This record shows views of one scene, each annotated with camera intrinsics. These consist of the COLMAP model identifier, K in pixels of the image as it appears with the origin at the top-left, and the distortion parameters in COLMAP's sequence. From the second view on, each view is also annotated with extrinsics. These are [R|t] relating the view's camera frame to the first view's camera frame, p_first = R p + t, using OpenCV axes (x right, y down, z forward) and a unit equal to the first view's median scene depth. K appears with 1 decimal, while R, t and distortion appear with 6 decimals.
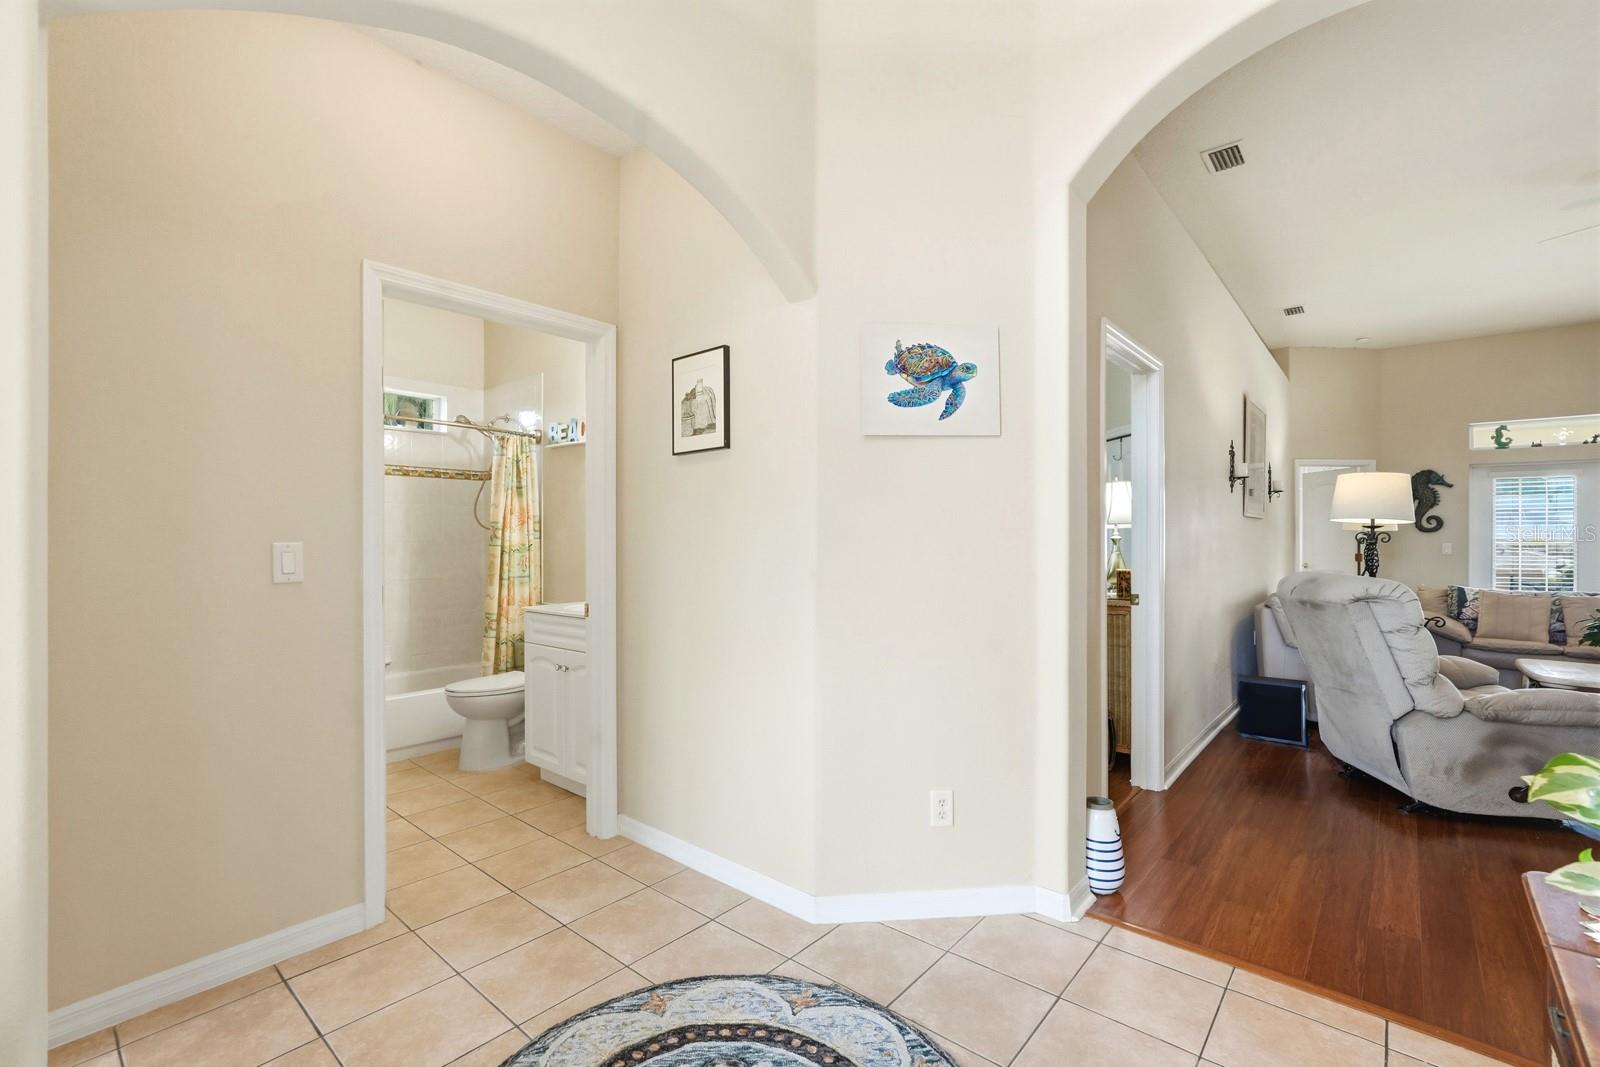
lens RADIAL K [[707.6, 0, 786.8], [0, 707.6, 536.4], [0, 0, 1]] dist [-0.011173, 0.002299]
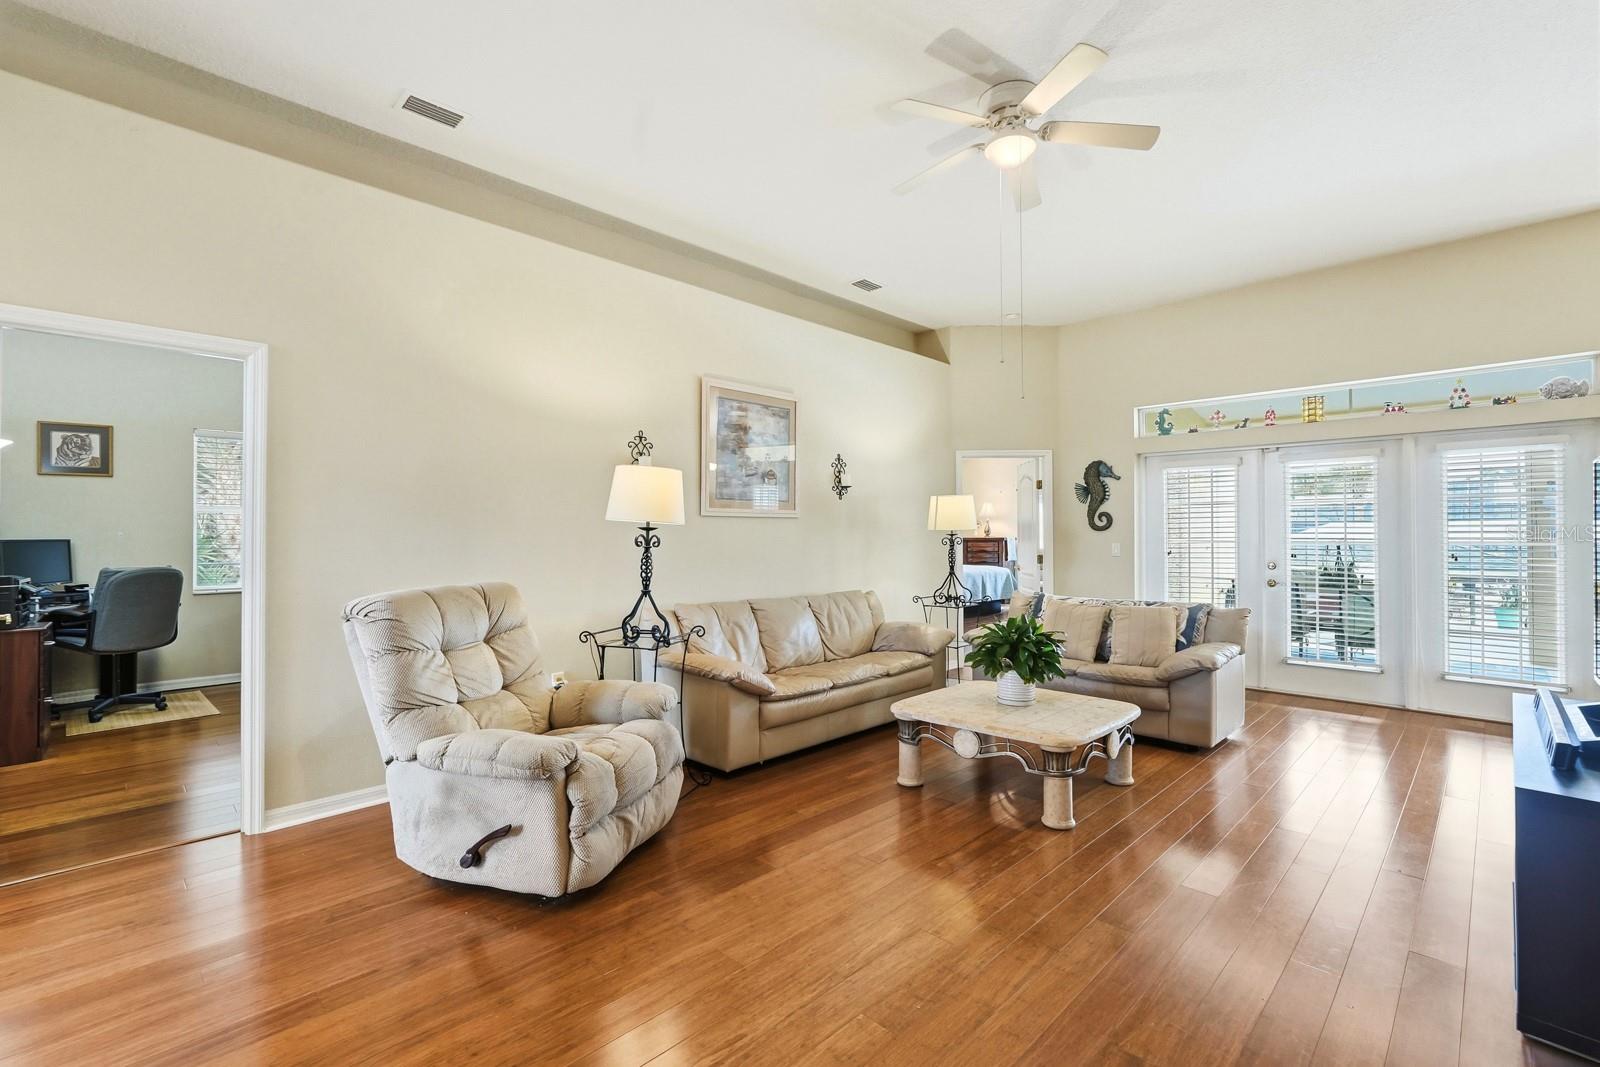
lens RADIAL K [[707.6, 0, 816.6], [0, 707.6, 523.3], [0, 0, 1]] dist [-0.011173, 0.002299]
pose [[0.998811, -0.010713, -0.047550, 1.670350], [0.009788, 0.999759, -0.019644, -0.003867], [0.047749, 0.019155, 0.998676, 0.248453]]
